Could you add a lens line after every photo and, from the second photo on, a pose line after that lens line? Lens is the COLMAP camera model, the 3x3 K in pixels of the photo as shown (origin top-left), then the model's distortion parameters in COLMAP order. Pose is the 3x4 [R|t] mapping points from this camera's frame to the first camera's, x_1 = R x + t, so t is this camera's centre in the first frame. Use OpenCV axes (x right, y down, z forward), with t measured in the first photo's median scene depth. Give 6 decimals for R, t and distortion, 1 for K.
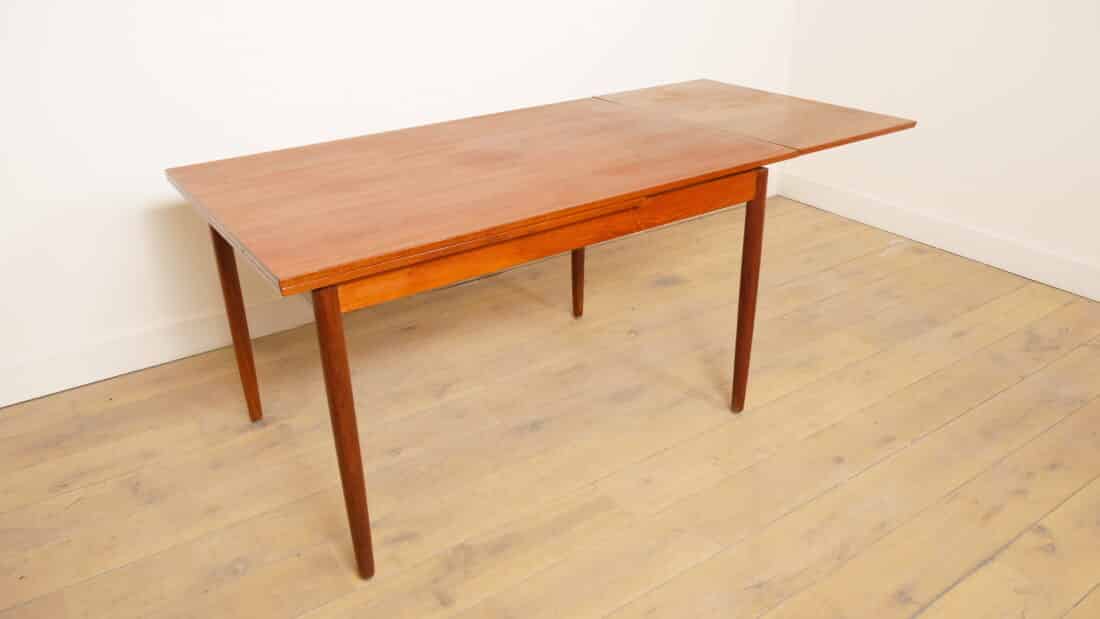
lens RADIAL K [[842.2, 0, 547.3], [0, 842.2, 312.2], [0, 0, 1]] dist [-0.038042, 0.016285]
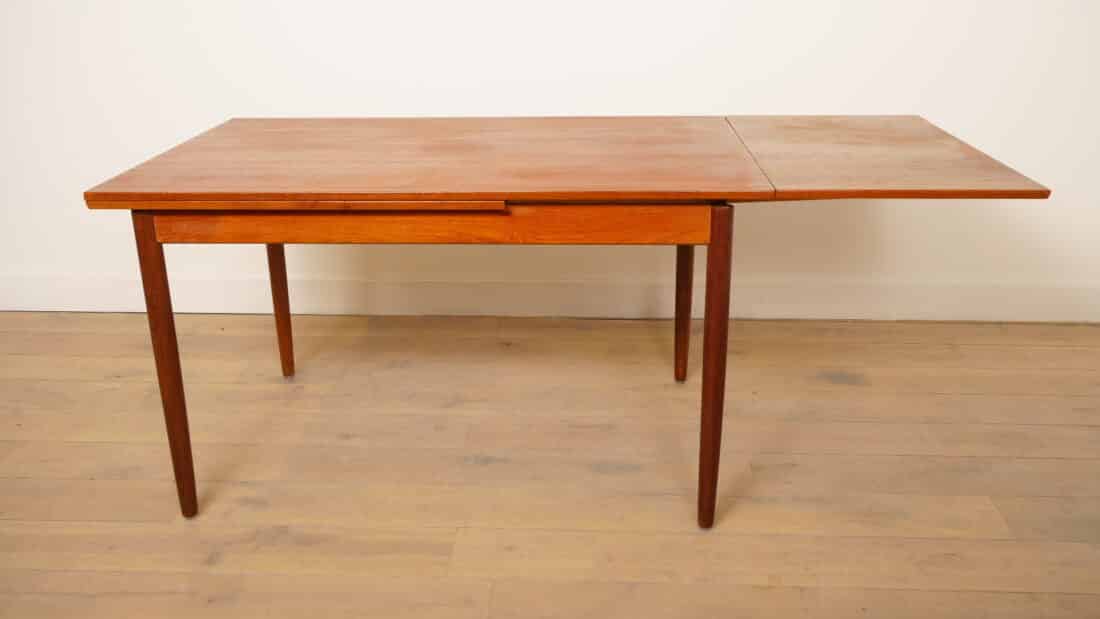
lens RADIAL K [[1014.2, 0, 548.5], [0, 1014.2, 311.4], [0, 0, 1]] dist [-0.010711, 0.000000]
pose [[0.790188, 0.217082, -0.573131, 0.665587], [-0.267021, 0.963686, -0.003137, -0.031731], [0.551637, 0.155517, 0.819458, 0.163633]]
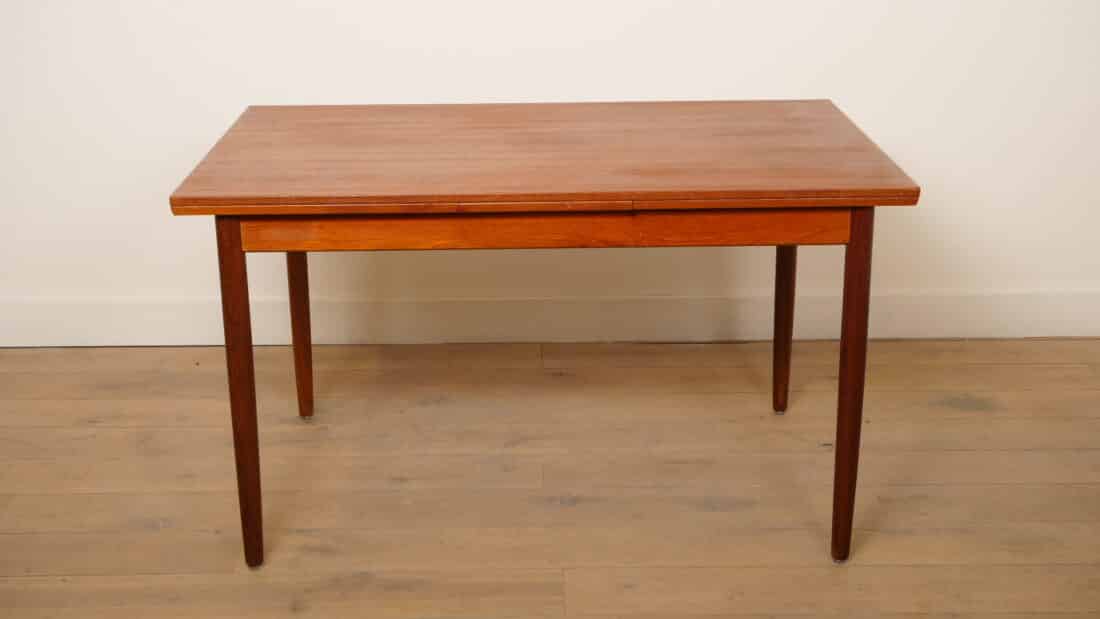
lens RADIAL K [[1579.6, 0, 554.3], [0, 1579.6, 306.9], [0, 0, 1]] dist [0.028291, 0.000000]
pose [[0.830834, 0.182056, -0.525900, 0.749867], [-0.247846, 0.967136, -0.056752, 0.056697], [0.498285, 0.177493, 0.848651, -0.265094]]
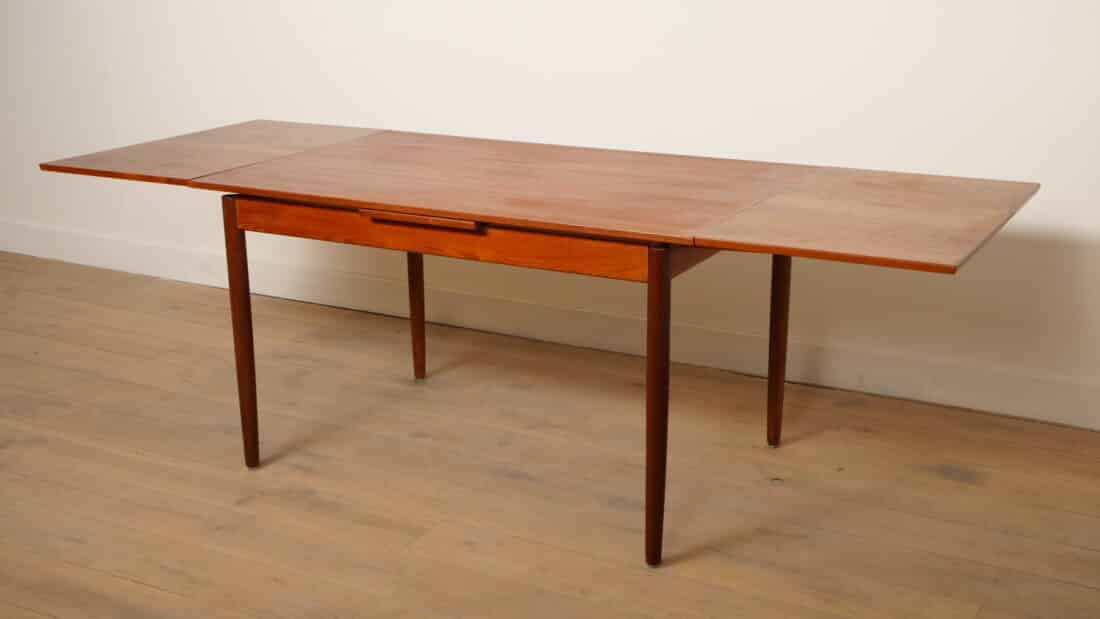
lens RADIAL K [[1357.5, 0, 558.3], [0, 1357.5, 306.1], [0, 0, 1]] dist [0.030488, 0.000000]
pose [[0.452223, 0.262733, -0.852330, 1.316020], [-0.388017, 0.918411, 0.077232, -0.177897], [0.803080, 0.295793, 0.517271, 0.249780]]
